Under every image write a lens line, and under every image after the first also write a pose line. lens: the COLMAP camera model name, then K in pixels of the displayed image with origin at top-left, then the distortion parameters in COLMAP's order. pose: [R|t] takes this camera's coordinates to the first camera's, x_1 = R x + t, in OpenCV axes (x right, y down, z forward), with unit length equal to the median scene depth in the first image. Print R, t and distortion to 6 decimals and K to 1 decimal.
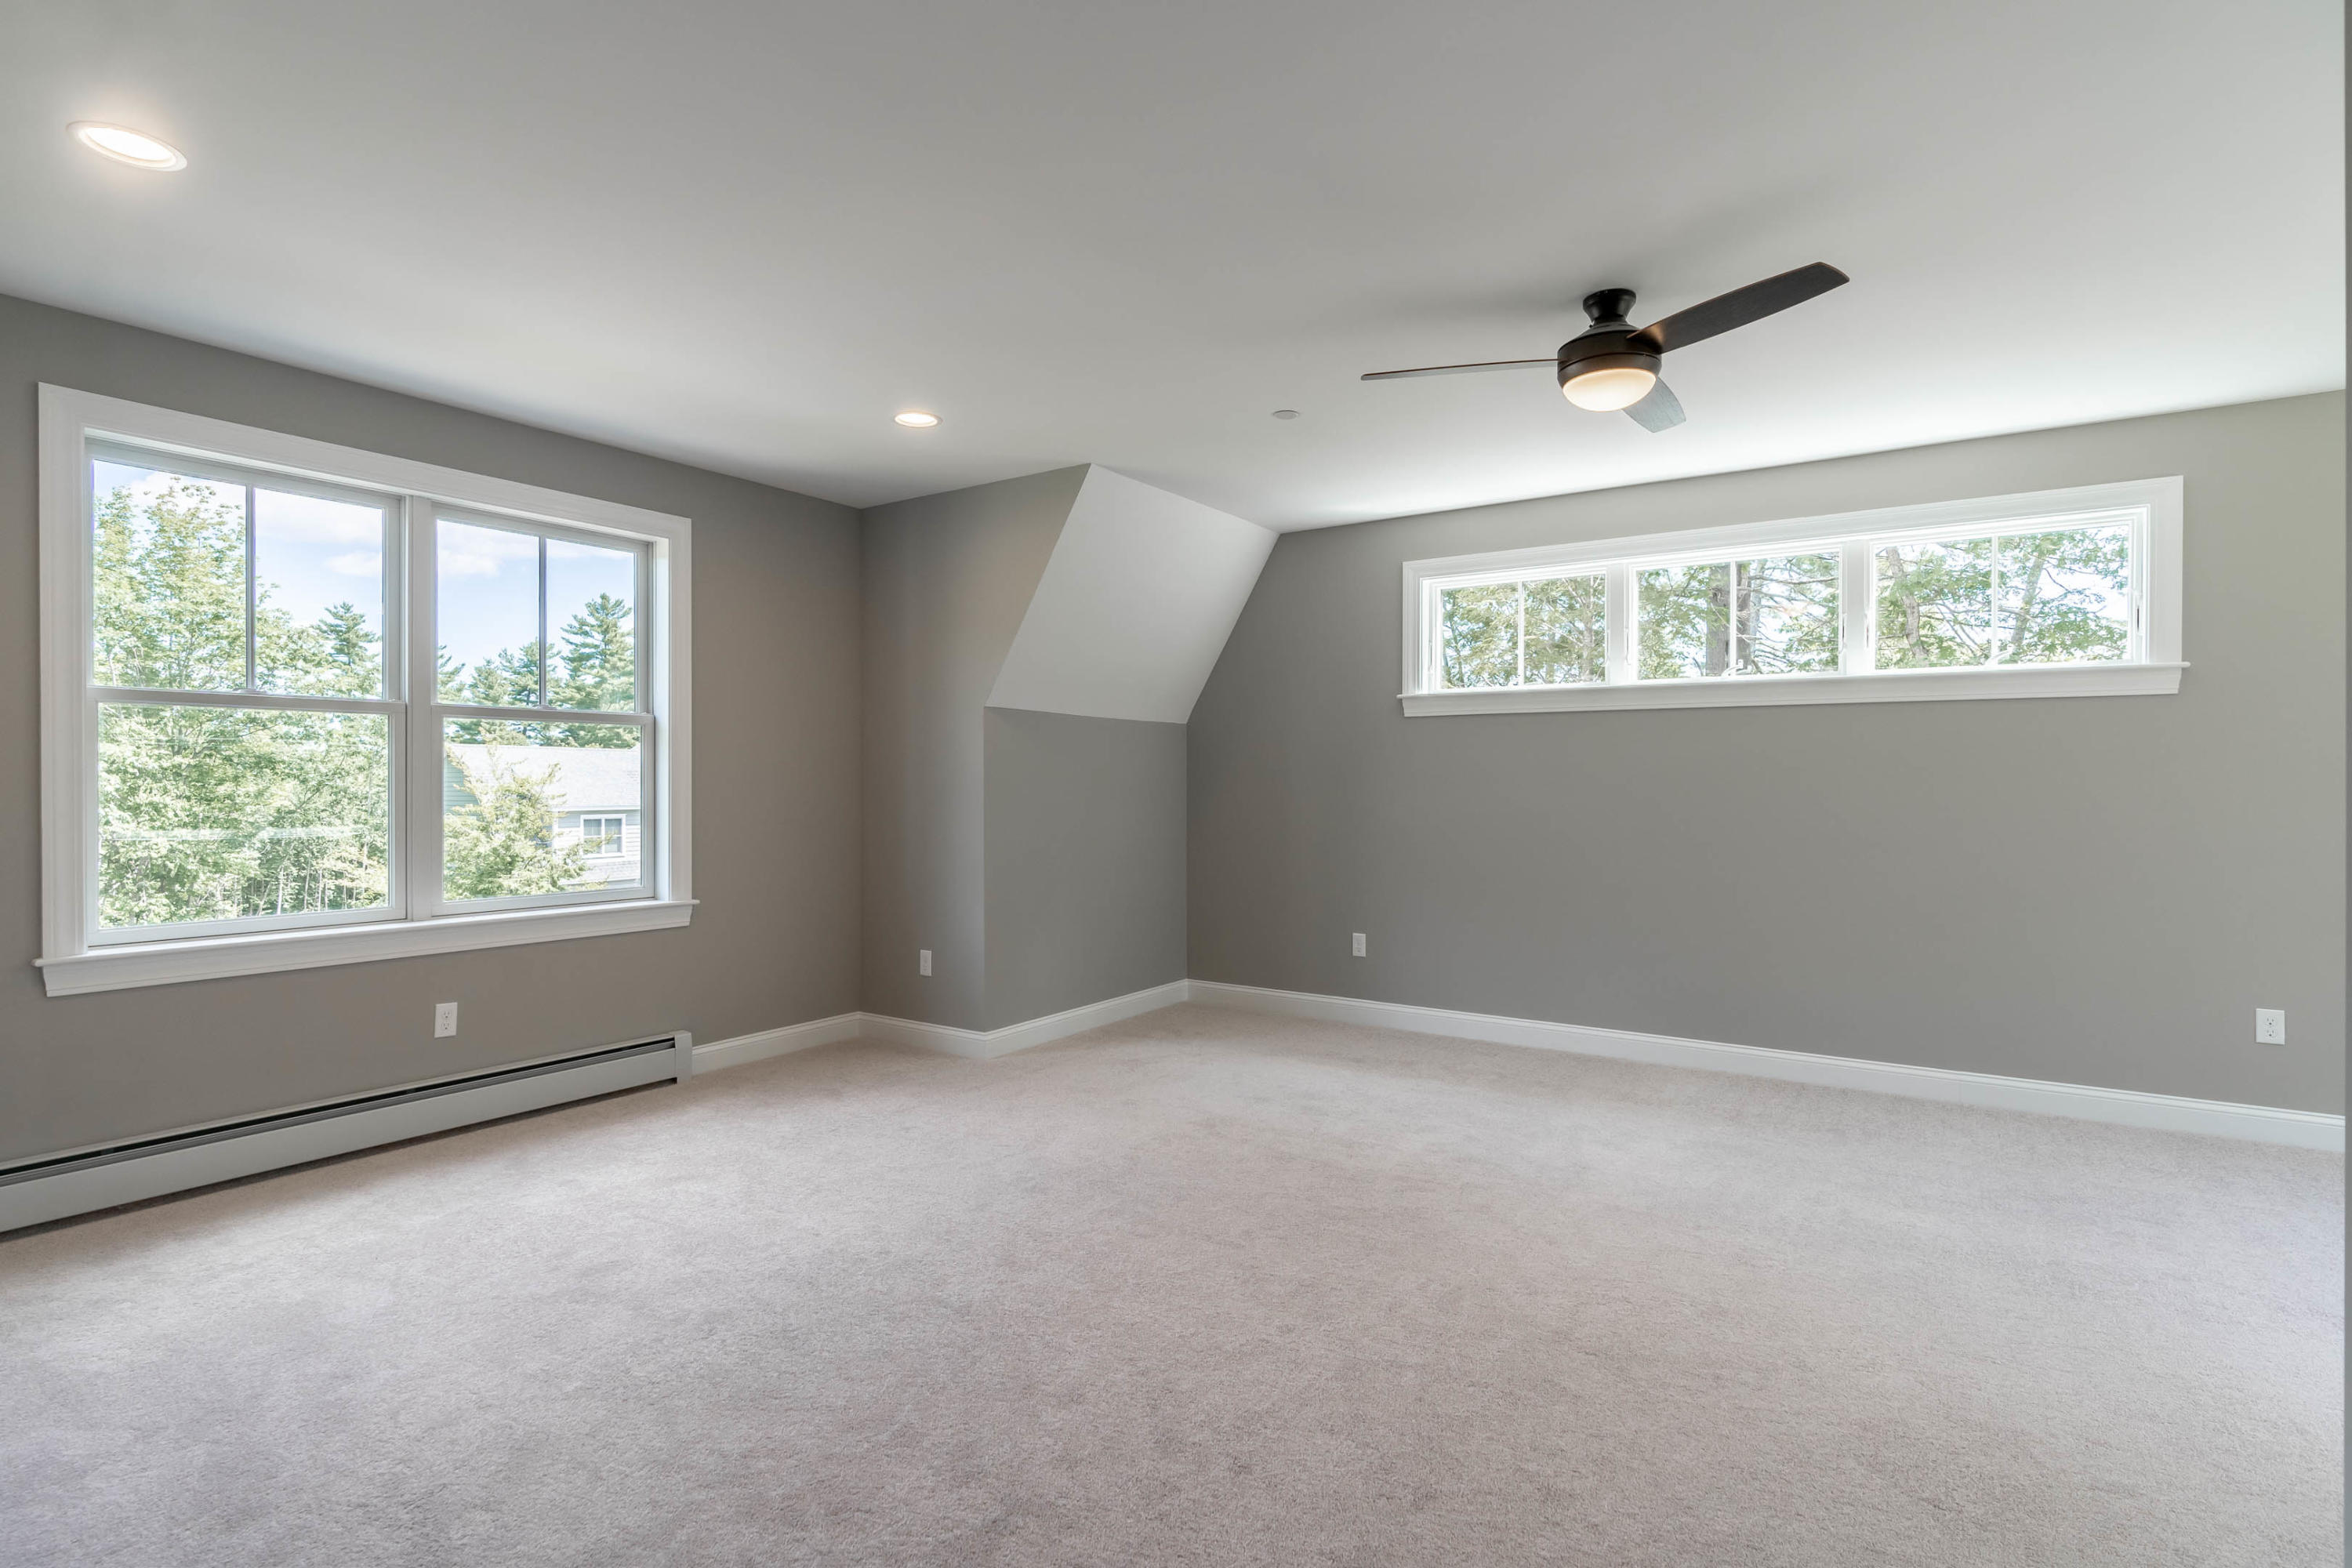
lens RADIAL K [[1145.6, 0, 1176.0], [0, 1145.6, 784.0], [0, 0, 1]] dist [-0.042314, 0.000023]
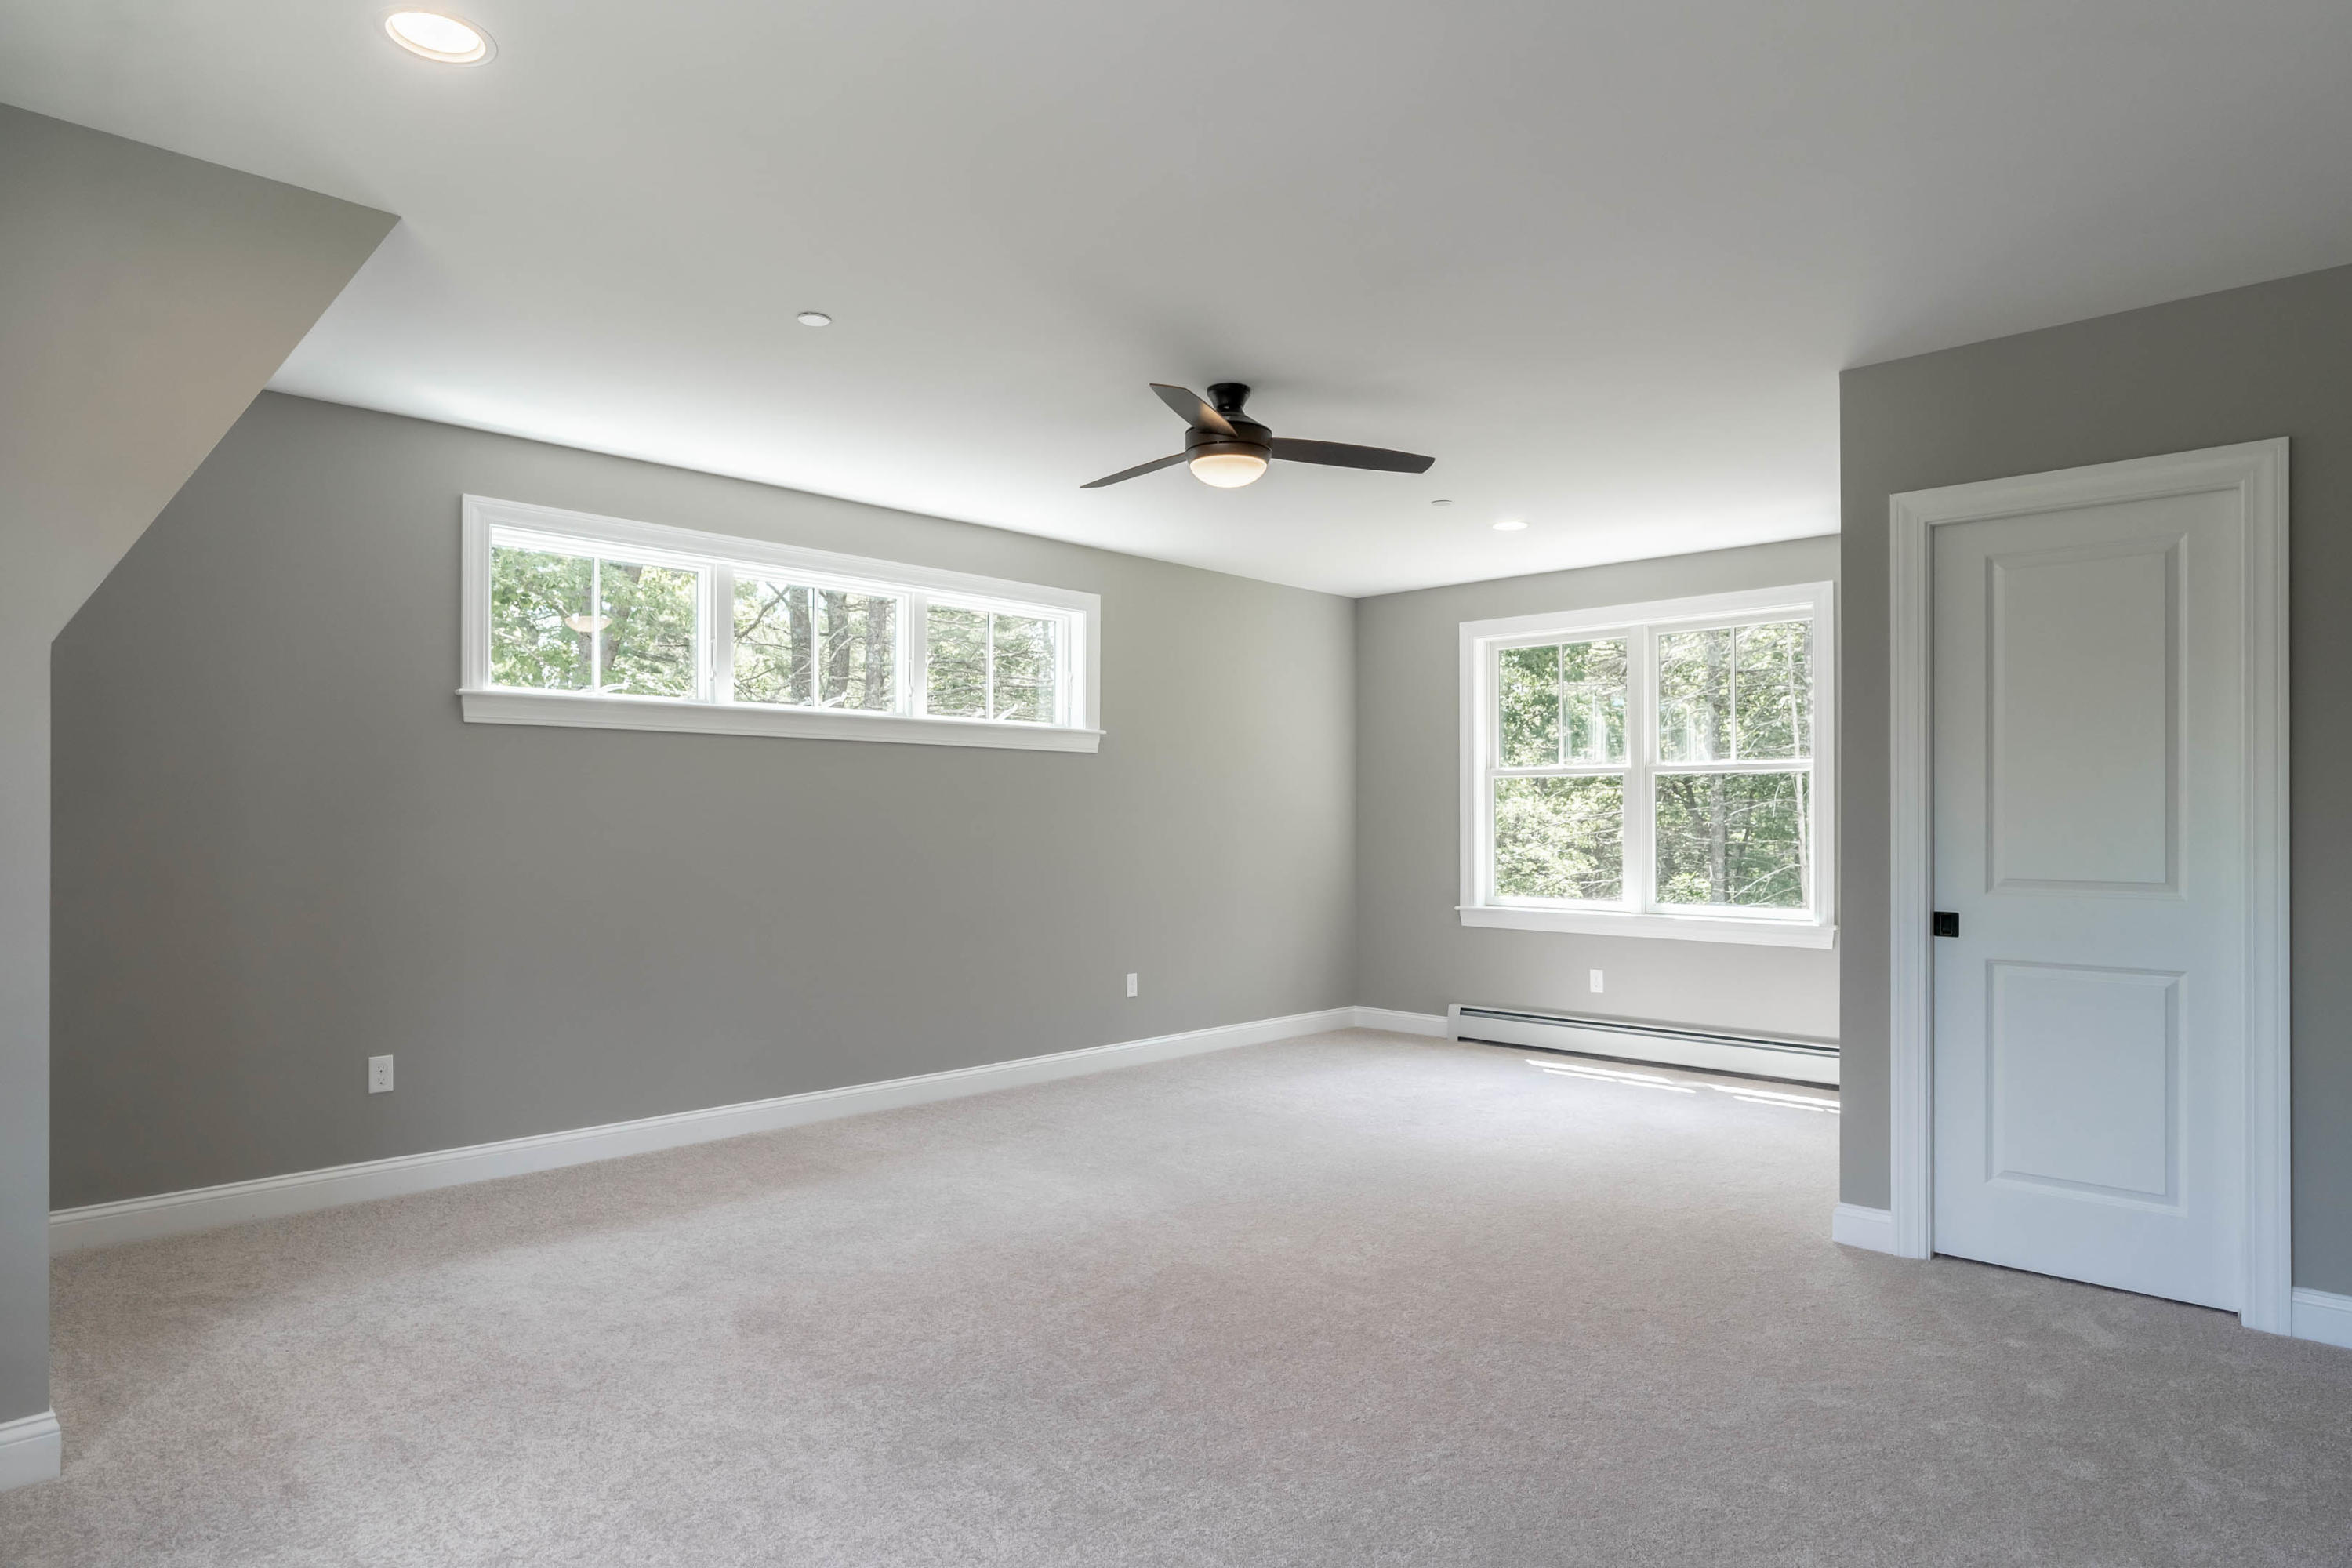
lens RADIAL K [[1358.3, 0, 1175.3], [0, 1358.3, 809.0], [0, 0, 1]] dist [-0.001231, -0.000399]
pose [[0.173022, 0.005094, 0.984905, -0.685240], [-0.000785, 0.999987, -0.005034, -0.004500], [-0.984918, 0.000098, 0.173024, 0.585791]]
